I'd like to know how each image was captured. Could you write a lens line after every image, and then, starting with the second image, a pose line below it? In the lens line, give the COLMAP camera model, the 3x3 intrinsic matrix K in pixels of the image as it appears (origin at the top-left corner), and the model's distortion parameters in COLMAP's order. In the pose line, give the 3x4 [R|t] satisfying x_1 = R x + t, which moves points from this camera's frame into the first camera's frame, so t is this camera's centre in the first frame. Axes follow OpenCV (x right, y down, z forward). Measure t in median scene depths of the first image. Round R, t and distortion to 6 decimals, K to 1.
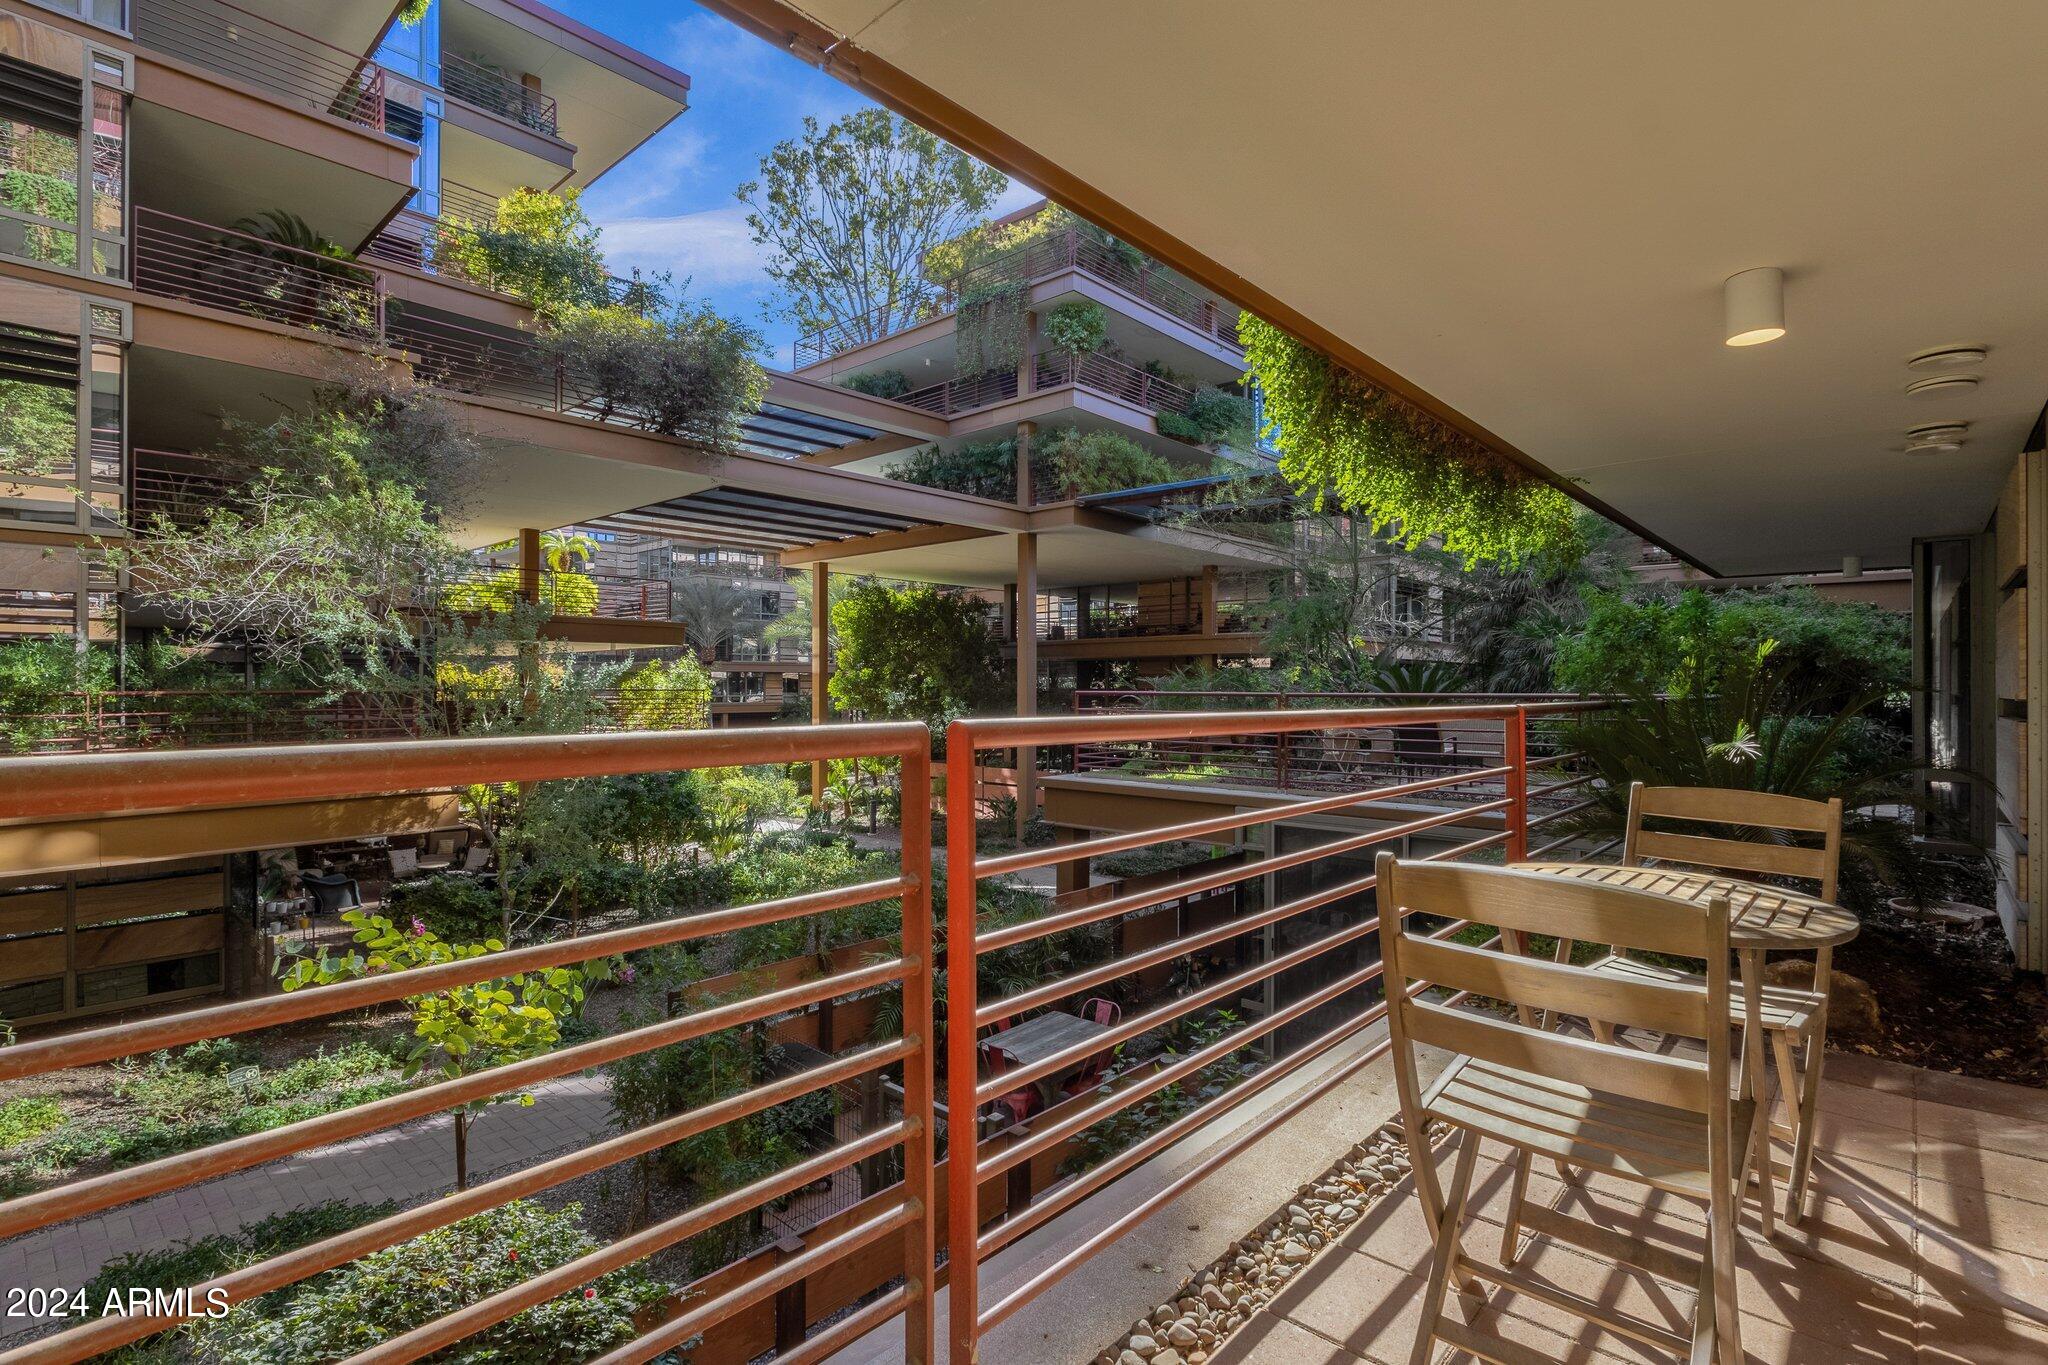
lens RADIAL K [[980.0, 0, 1028.5], [0, 980.0, 680.0], [0, 0, 1]] dist [-0.003112, -0.000357]
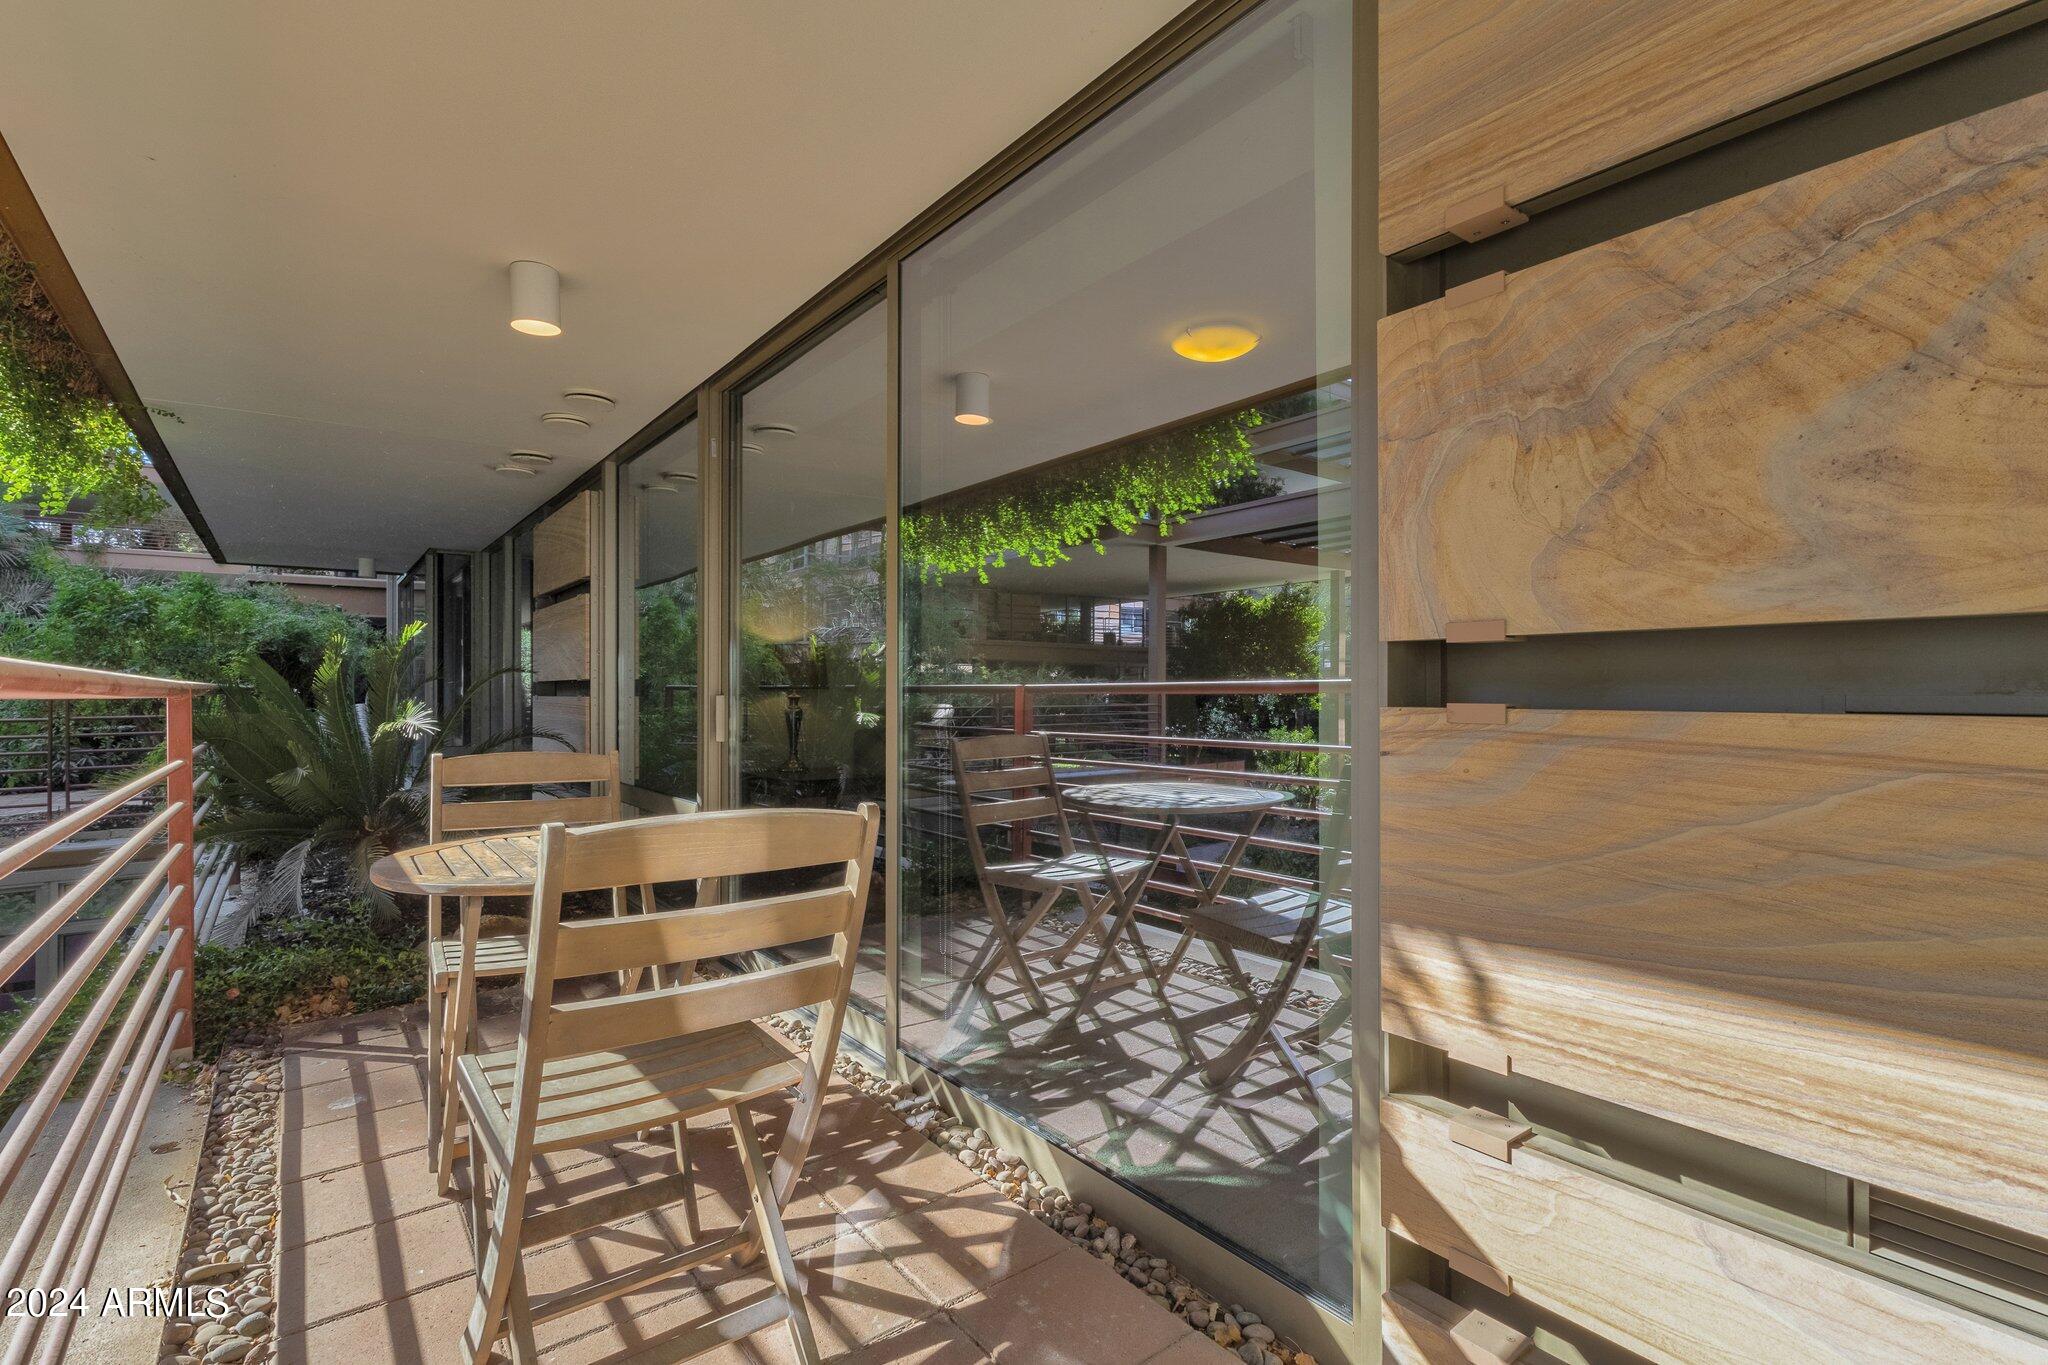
lens RADIAL K [[942.1, 0, 1028.6], [0, 942.1, 681.5], [0, 0, 1]] dist [0.002663, 0.001163]
pose [[0.174332, 0.003733, 0.984680, -0.195807], [-0.001780, 0.999992, -0.003476, 0.043139], [-0.984685, -0.001147, 0.174337, 0.326654]]
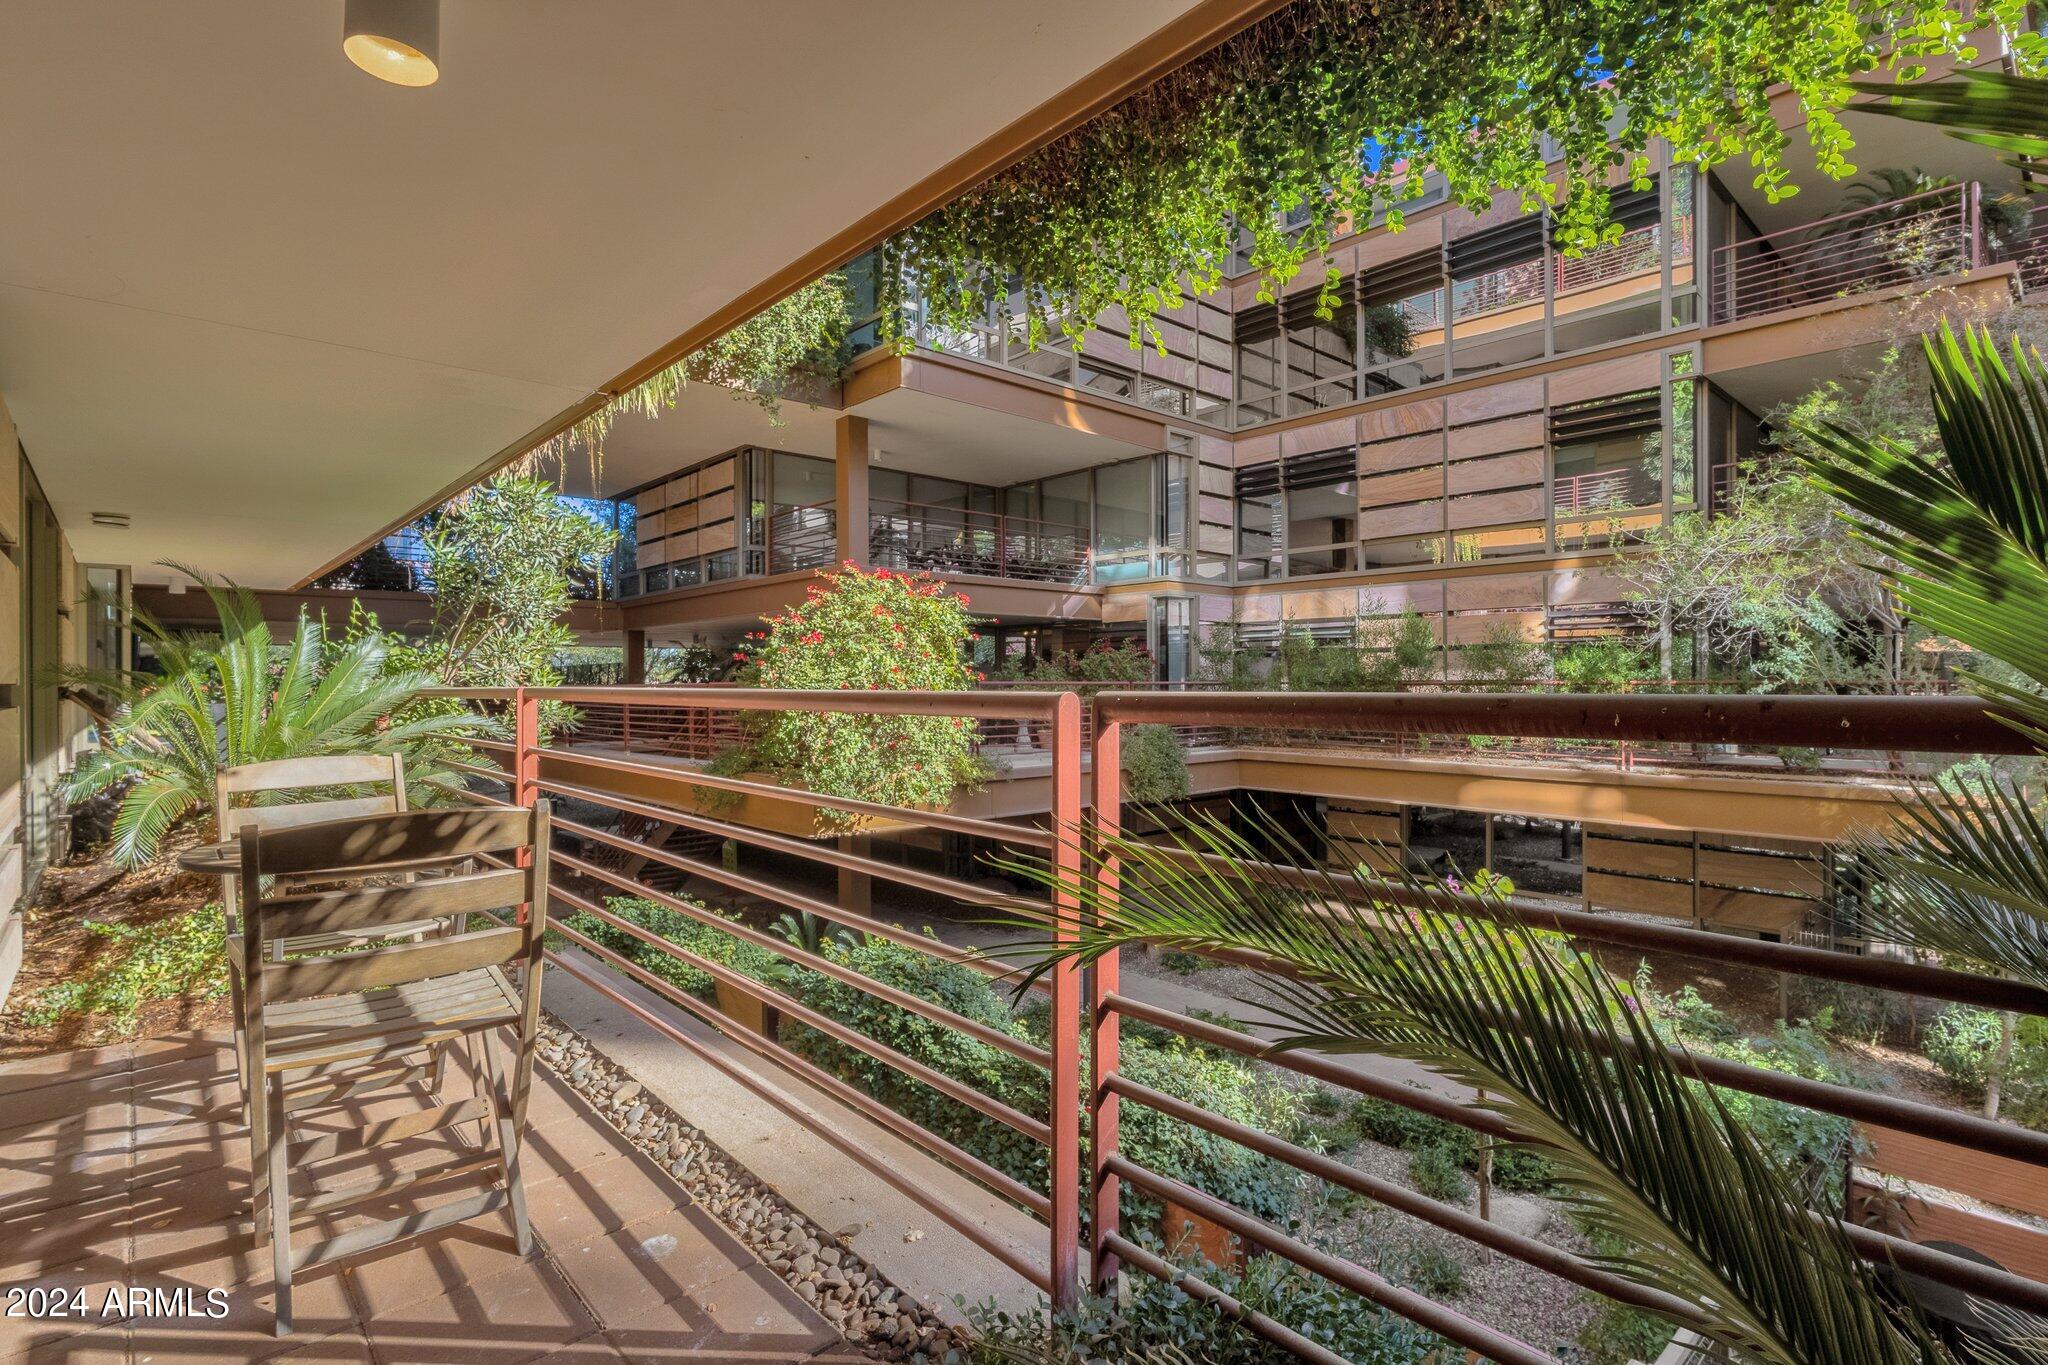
lens RADIAL K [[980.0, 0, 1028.5], [0, 980.0, 680.0], [0, 0, 1]] dist [-0.003112, -0.000357]
pose [[-0.097193, -0.000404, -0.995265, 1.450794], [0.006843, 0.999976, -0.001074, 0.028671], [0.995242, -0.006915, -0.097188, 1.615666]]
